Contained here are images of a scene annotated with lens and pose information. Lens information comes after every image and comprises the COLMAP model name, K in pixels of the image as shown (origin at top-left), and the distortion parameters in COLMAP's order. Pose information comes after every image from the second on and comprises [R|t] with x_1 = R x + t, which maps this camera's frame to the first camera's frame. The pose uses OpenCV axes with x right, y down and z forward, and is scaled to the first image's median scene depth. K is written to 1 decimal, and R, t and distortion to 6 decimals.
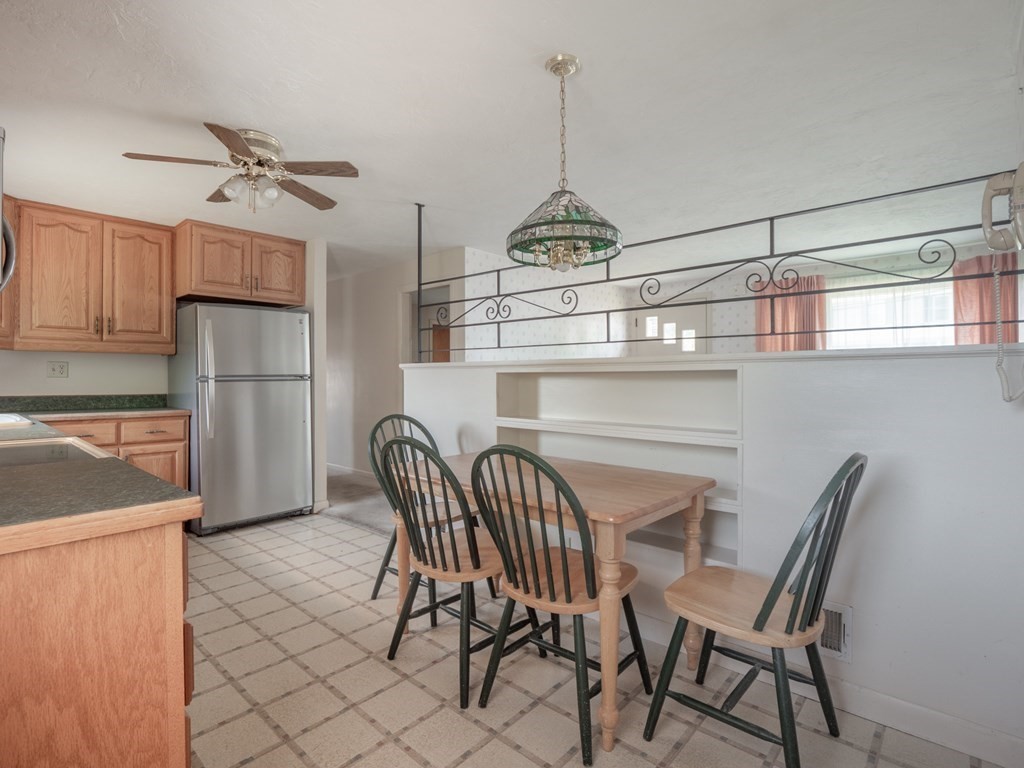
lens RADIAL K [[504.1, 0, 508.4], [0, 504.1, 373.7], [0, 0, 1]] dist [-0.011085, -0.001819]
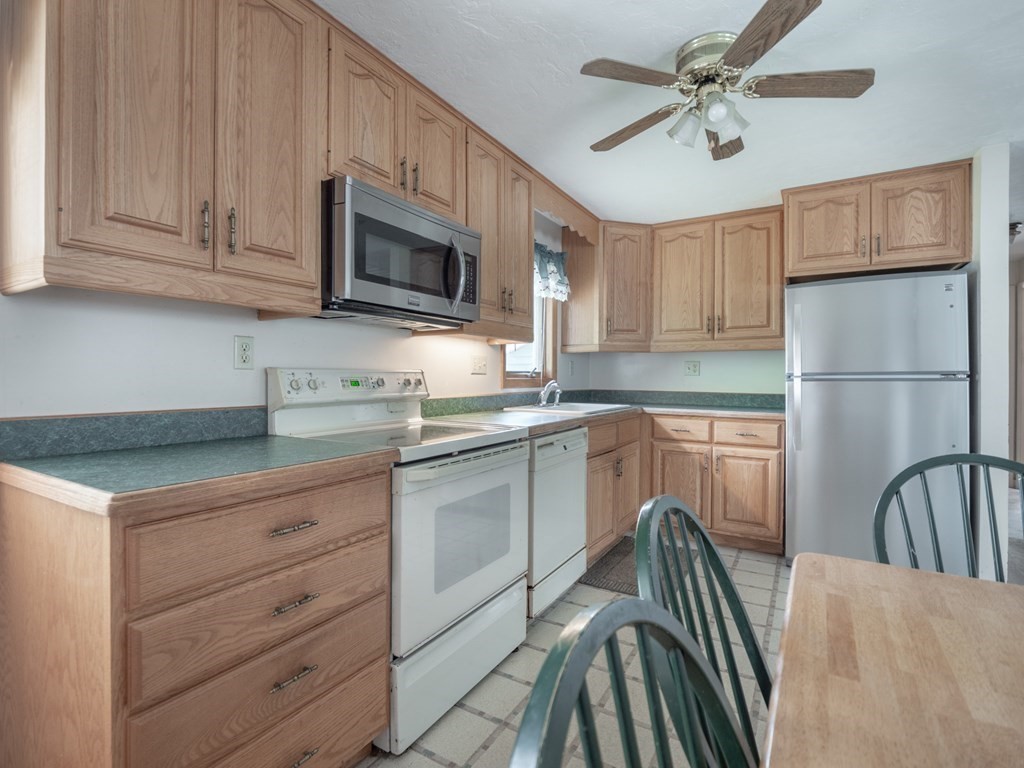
lens RADIAL K [[504.1, 0, 511.6], [0, 504.1, 380.0], [0, 0, 1]] dist [-0.011085, -0.001819]
pose [[0.197665, 0.008067, -0.980236, 0.110862], [0.003479, 0.999954, 0.008931, 0.005954], [0.980263, -0.005176, 0.197628, 0.388940]]
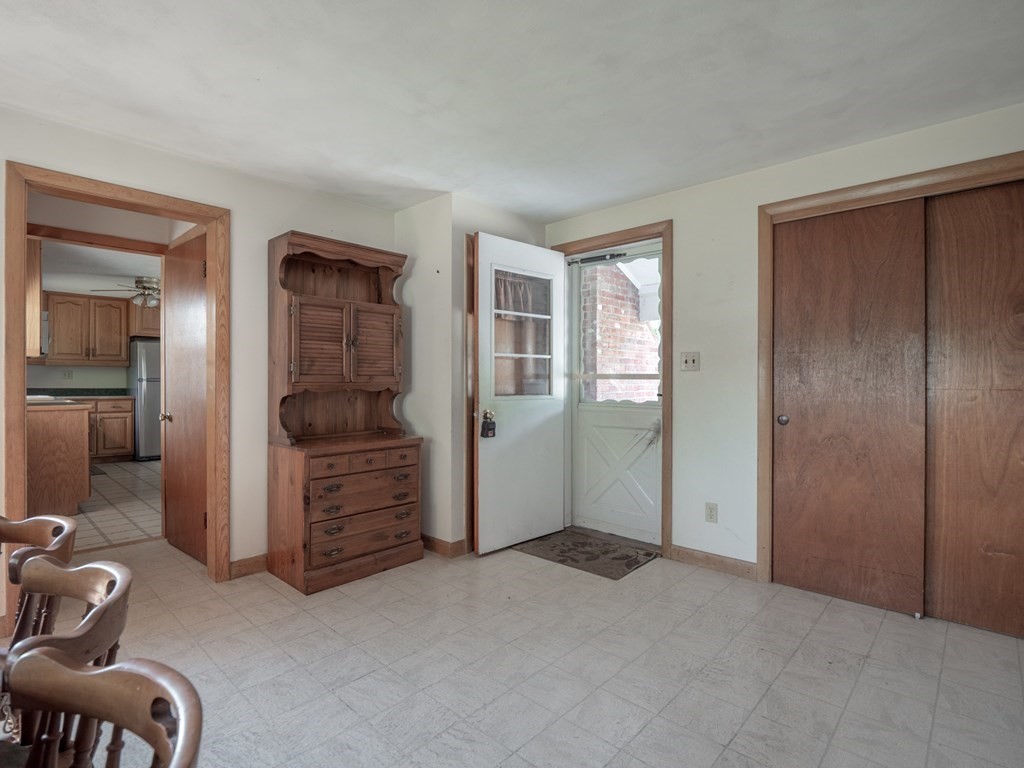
lens RADIAL K [[504.1, 0, 511.5], [0, 504.1, 383.5], [0, 0, 1]] dist [-0.011085, -0.001819]
pose [[0.999858, 0.007237, -0.015223, 0.858152], [-0.007085, 0.999925, 0.010020, -0.005811], [0.015294, -0.009911, 0.999834, -0.917829]]
